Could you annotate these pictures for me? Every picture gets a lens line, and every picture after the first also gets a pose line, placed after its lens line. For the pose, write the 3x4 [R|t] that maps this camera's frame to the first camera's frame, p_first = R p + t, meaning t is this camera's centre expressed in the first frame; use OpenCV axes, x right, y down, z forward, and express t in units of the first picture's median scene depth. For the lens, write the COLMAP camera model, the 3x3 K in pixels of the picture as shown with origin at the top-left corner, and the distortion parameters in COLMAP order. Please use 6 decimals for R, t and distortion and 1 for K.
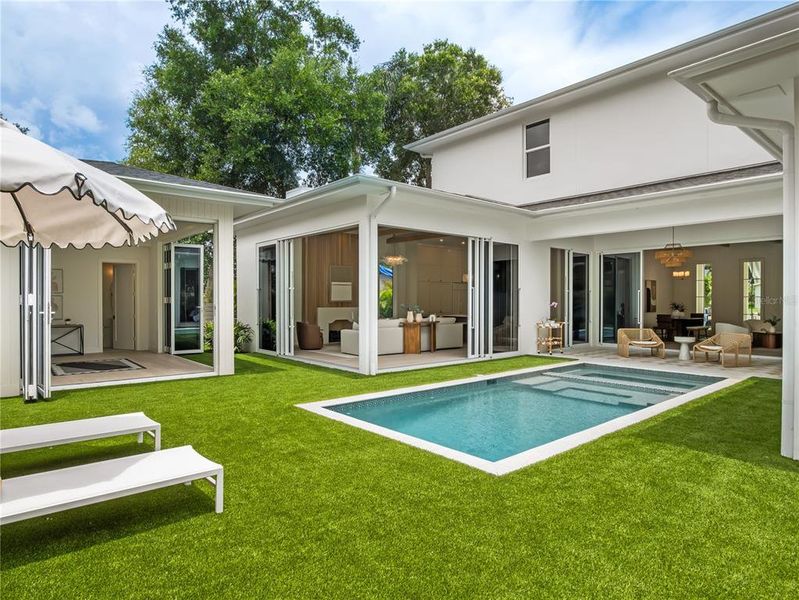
lens RADIAL K [[480.2, 0, 404.2], [0, 480.2, 301.6], [0, 0, 1]] dist [-0.002761, 0.000988]
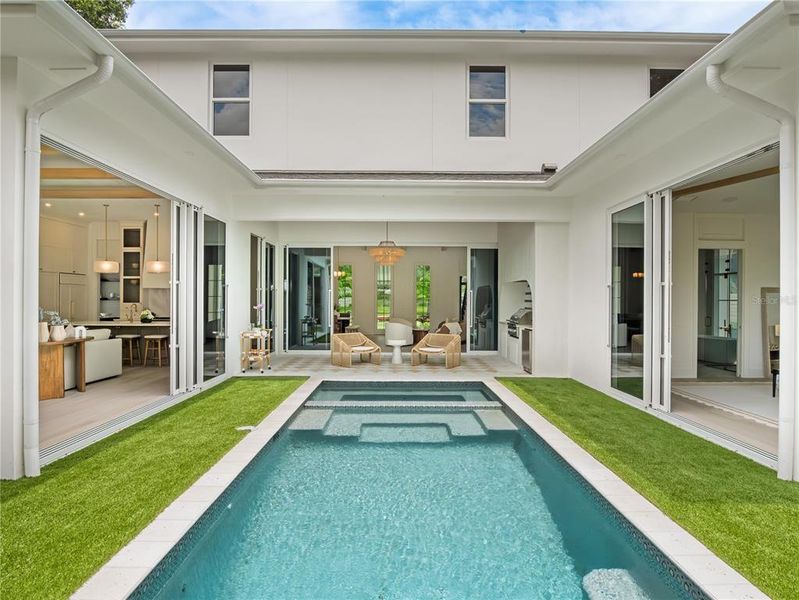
lens RADIAL K [[479.7, 0, 398.8], [0, 479.7, 297.9], [0, 0, 1]] dist [-0.026564, 0.001181]
pose [[0.652827, 0.003266, 0.757500, -0.137415], [-0.002769, 0.999994, -0.001925, -0.007734], [-0.757502, -0.000841, 0.652832, 0.365998]]
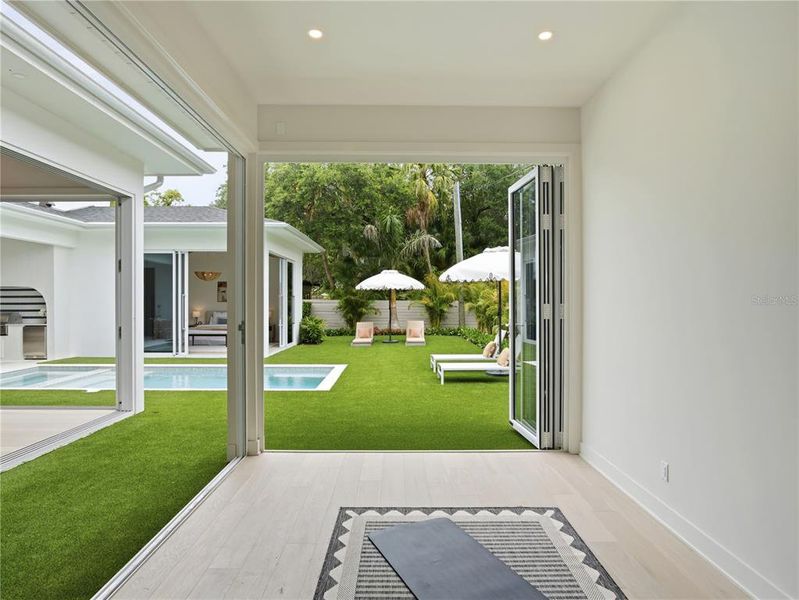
lens RADIAL K [[475.3, 0, 399.3], [0, 475.3, 302.4], [0, 0, 1]] dist [-0.011519, 0.002196]
pose [[-0.761503, -0.004996, 0.648142, -0.657232], [-0.001629, 0.999982, 0.005795, -0.015416], [-0.648159, 0.003357, -0.761497, 1.010926]]
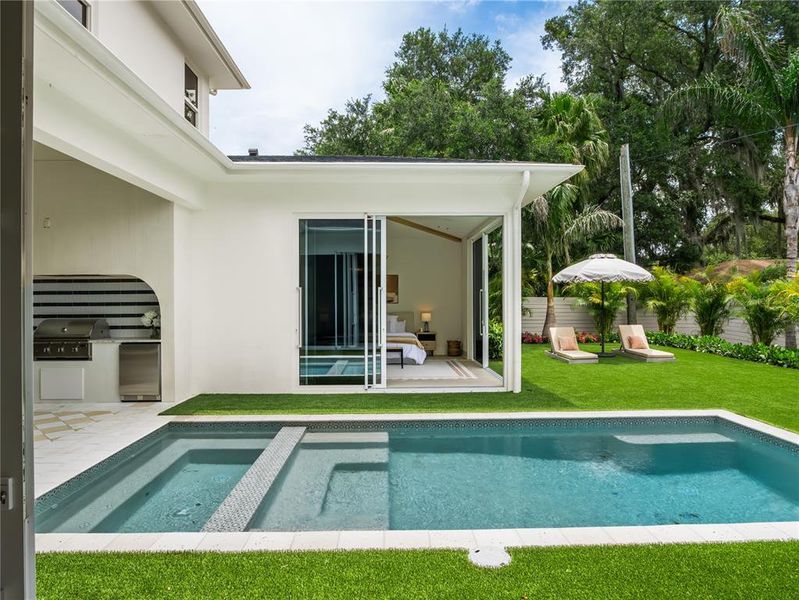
lens RADIAL K [[470.8, 0, 398.9], [0, 470.8, 299.3], [0, 0, 1]] dist [-0.016882, -0.000378]
pose [[-0.772165, 0.001276, 0.635420, 0.010338], [0.003677, 0.999990, 0.002460, -0.011545], [-0.635411, 0.004236, -0.772162, 0.986493]]
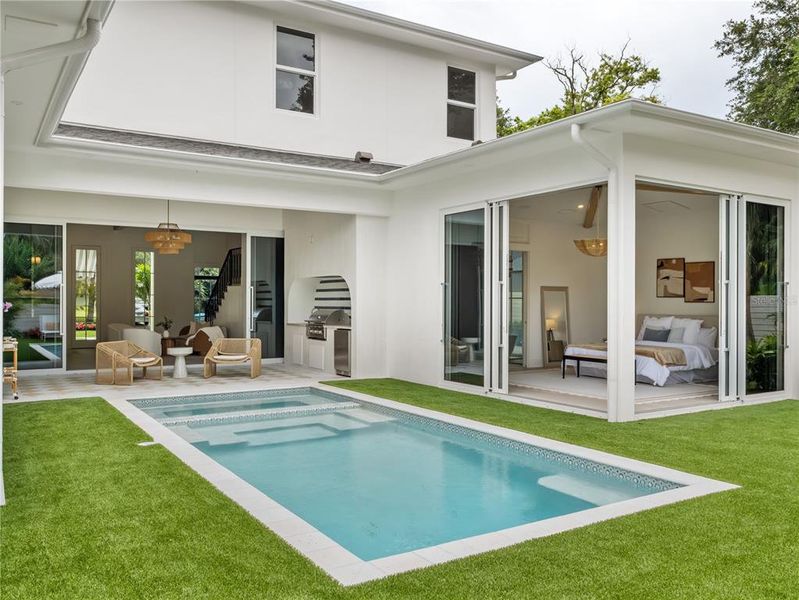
lens RADIAL K [[673.7, 0, 397.1], [0, 673.7, 298.5], [0, 0, 1]] dist [-0.000567, 0.004386]
pose [[0.153543, 0.001702, 0.988141, -0.412451], [-0.002270, 0.999996, -0.001370, -0.003645], [-0.988139, -0.002032, 0.153546, 0.487932]]
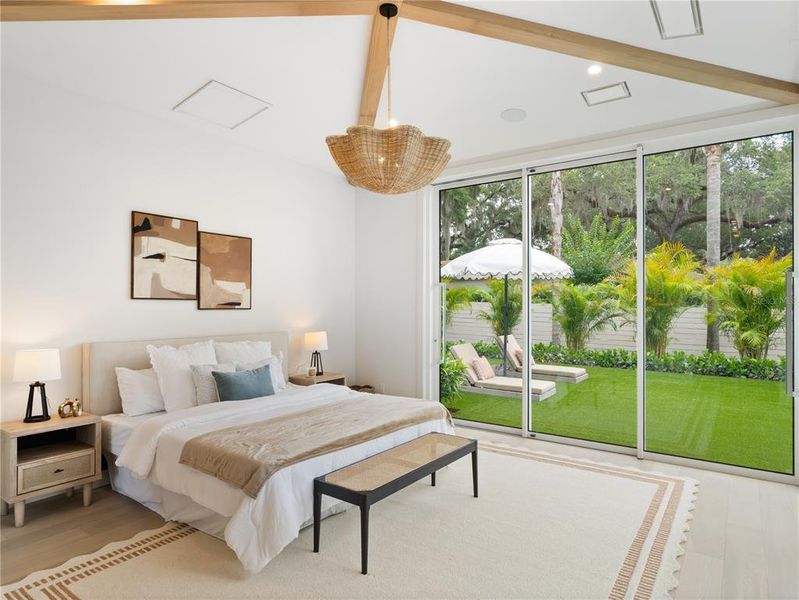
lens RADIAL K [[475.3, 0, 399.3], [0, 475.3, 302.4], [0, 0, 1]] dist [-0.011519, 0.002196]
pose [[-0.973944, -0.003165, -0.226767, 0.657318], [-0.002878, 0.999995, -0.001594, -0.006164], [0.226771, -0.000900, -0.973948, 0.604082]]
